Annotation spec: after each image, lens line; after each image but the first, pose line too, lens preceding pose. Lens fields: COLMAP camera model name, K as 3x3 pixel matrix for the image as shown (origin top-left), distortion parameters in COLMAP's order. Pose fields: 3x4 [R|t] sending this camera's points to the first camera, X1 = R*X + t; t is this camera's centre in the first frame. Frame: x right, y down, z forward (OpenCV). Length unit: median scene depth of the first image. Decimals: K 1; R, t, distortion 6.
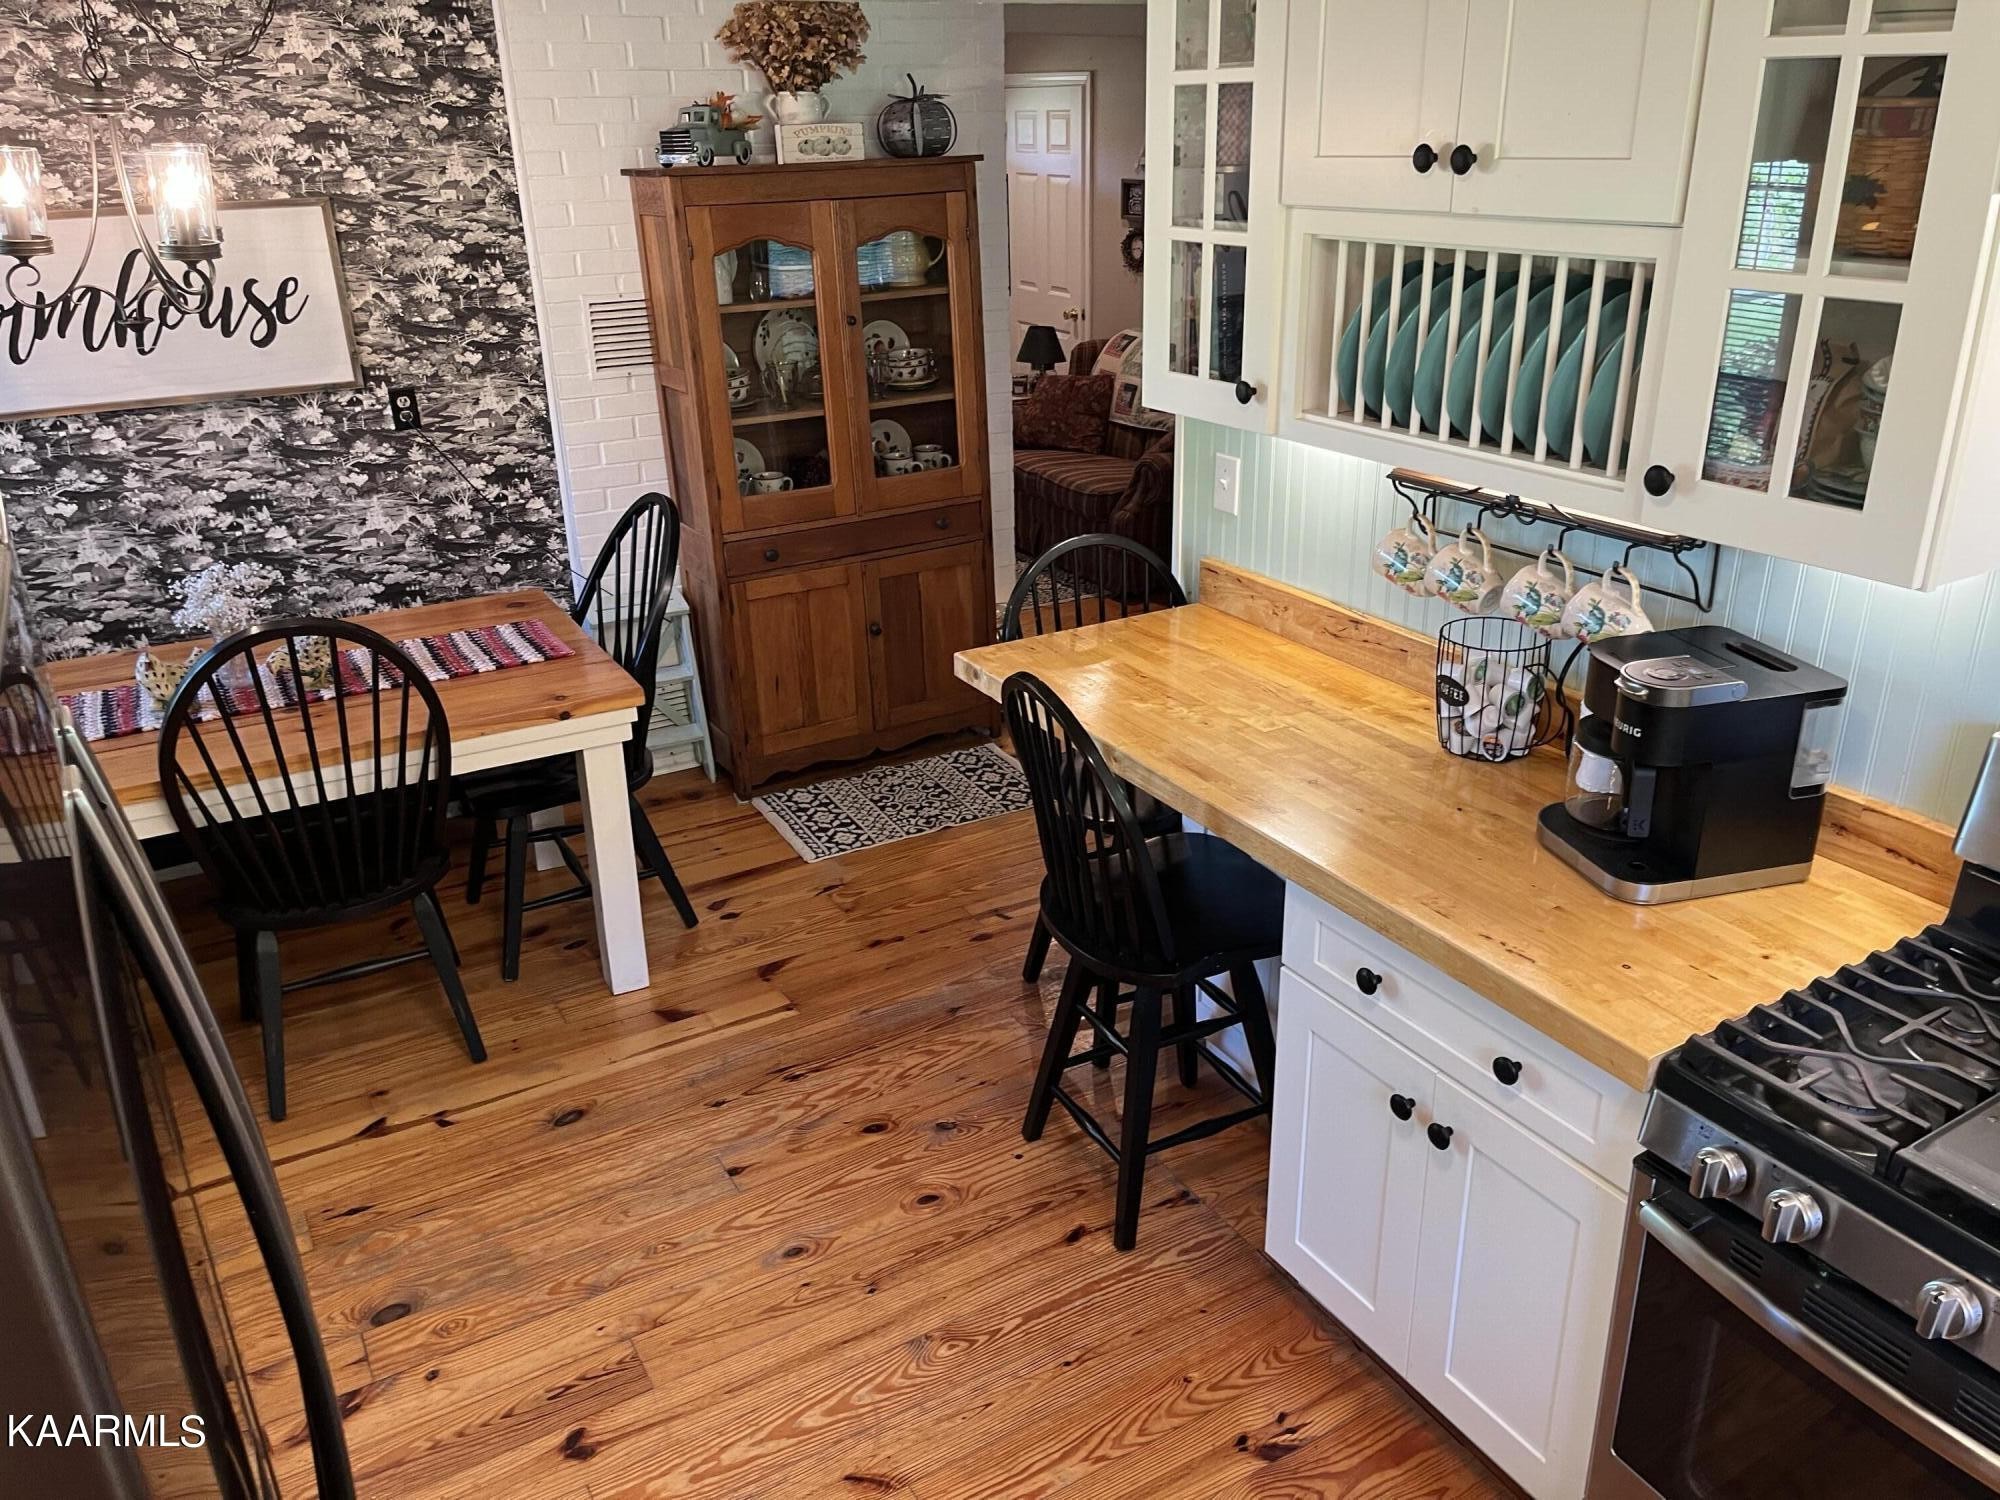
lens RADIAL K [[1515.5, 0, 993.4], [0, 1515.5, 749.2], [0, 0, 1]] dist [0.058897, -0.070458]
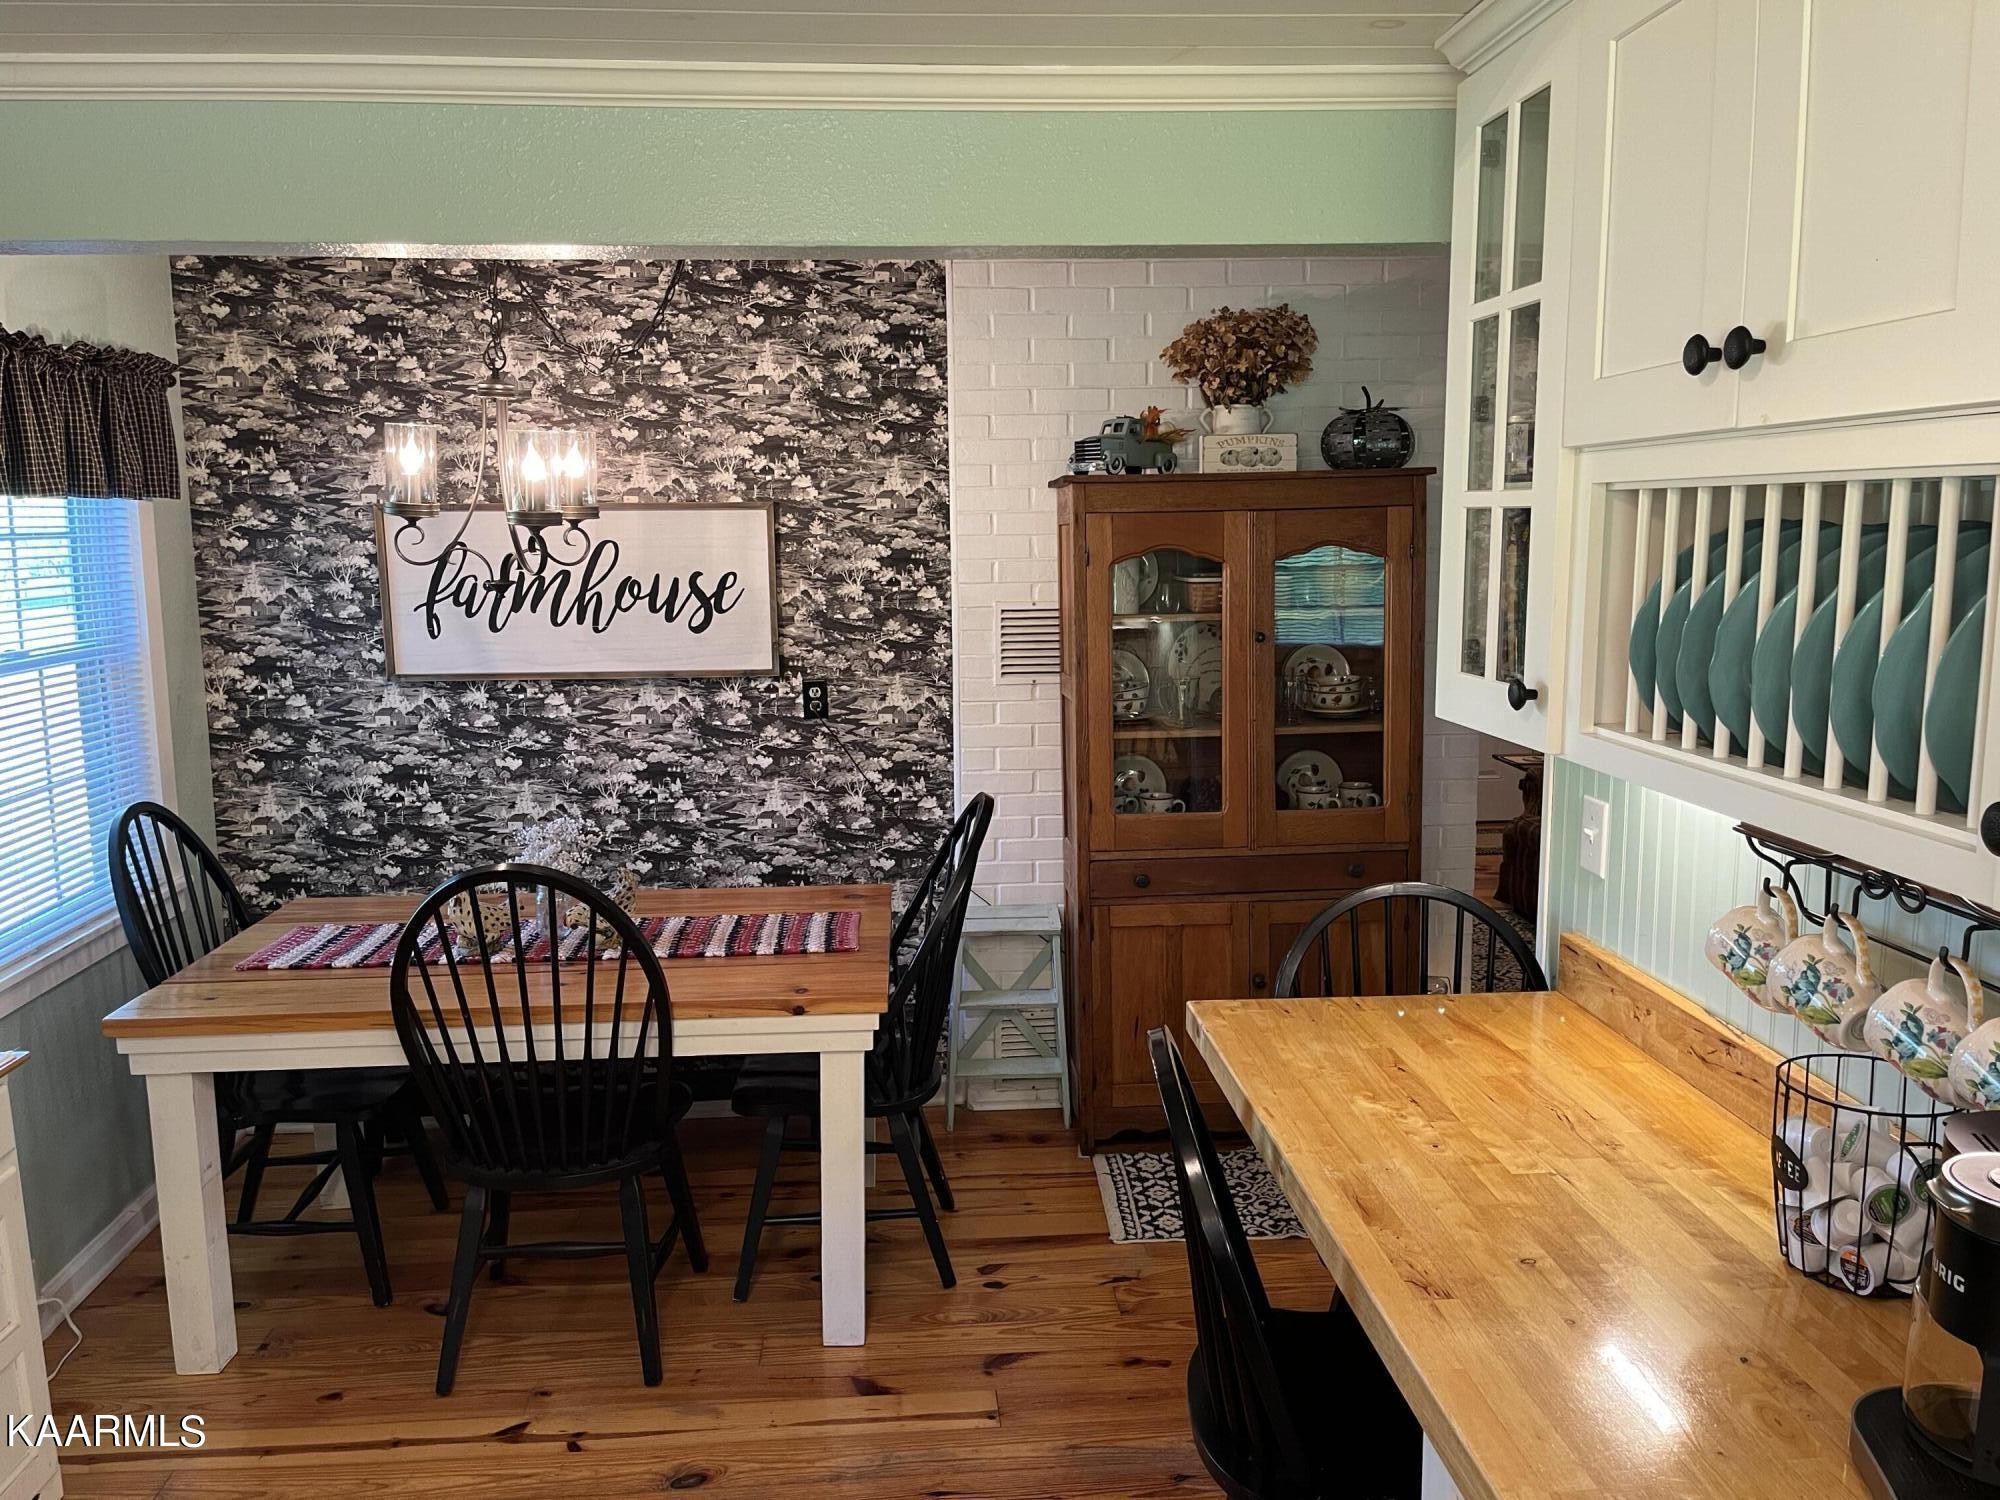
lens RADIAL K [[1503.9, 0, 993.7], [0, 1503.9, 755.9], [0, 0, 1]] dist [0.079066, -0.098108]
pose [[0.896190, 0.078396, -0.436689, 0.174760], [-0.177515, 0.965407, -0.190990, -0.014327], [0.406610, 0.248682, 0.879105, 0.175960]]
